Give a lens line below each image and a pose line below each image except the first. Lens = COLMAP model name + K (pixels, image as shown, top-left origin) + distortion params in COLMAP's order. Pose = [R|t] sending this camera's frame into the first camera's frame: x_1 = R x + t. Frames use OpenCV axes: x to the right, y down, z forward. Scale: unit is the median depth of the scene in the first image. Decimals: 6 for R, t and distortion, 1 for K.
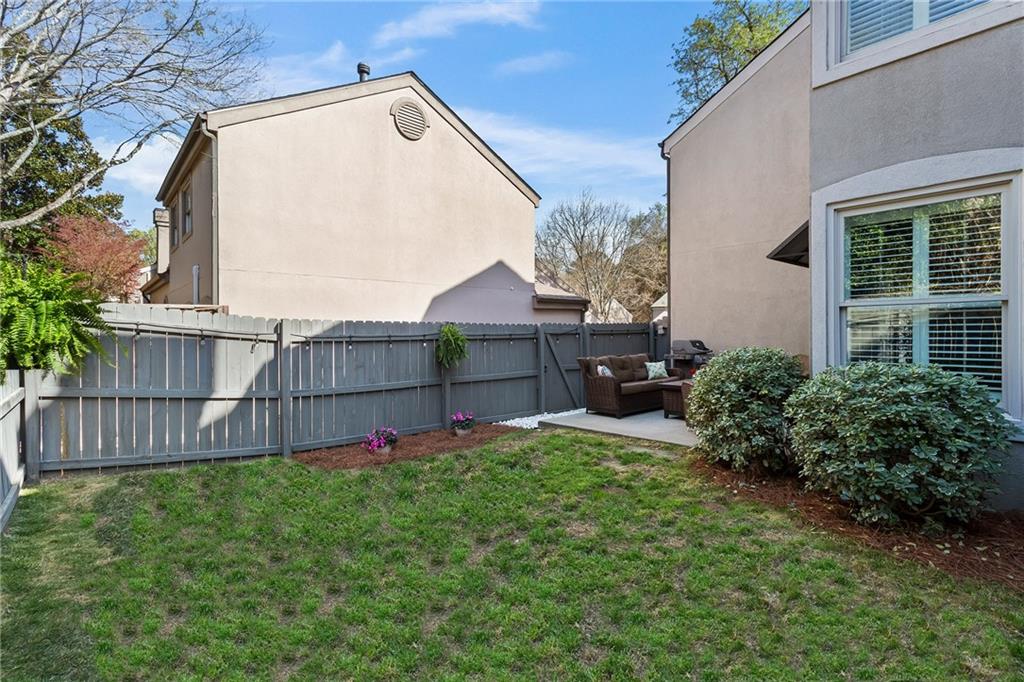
lens RADIAL K [[500.5, 0, 515.9], [0, 500.5, 335.1], [0, 0, 1]] dist [0.001092, -0.000353]
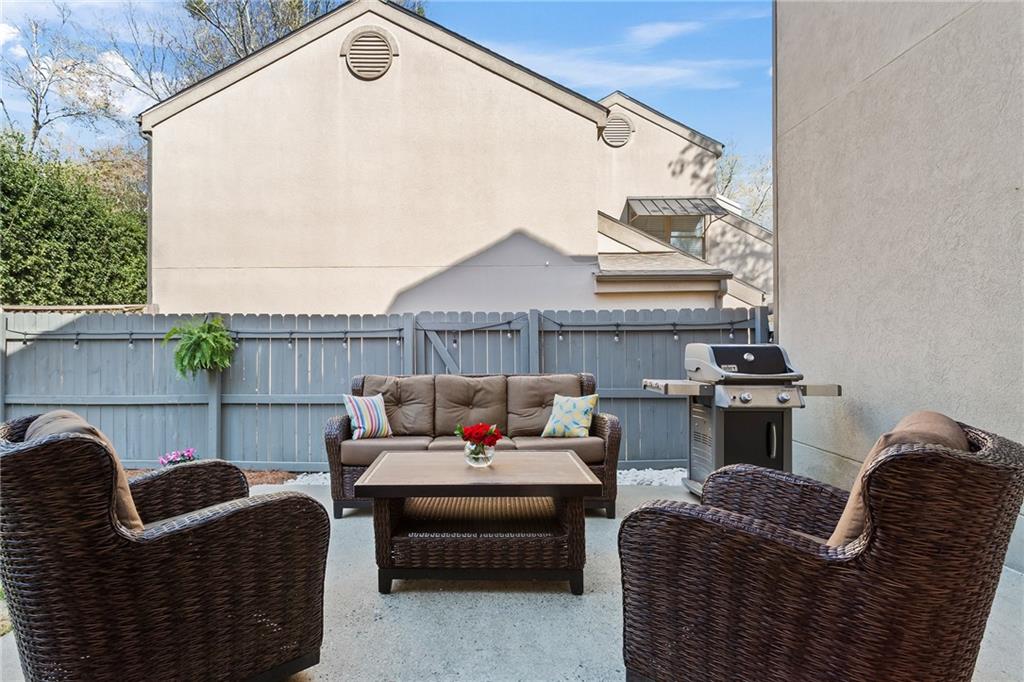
lens RADIAL K [[500.5, 0, 511.2], [0, 500.5, 340.0], [0, 0, 1]] dist [0.001092, -0.000353]
pose [[0.710716, 0.007672, -0.703437, 0.488877], [-0.009780, 0.999952, 0.001025, 0.006440], [0.703411, 0.006152, 0.710757, 0.608401]]
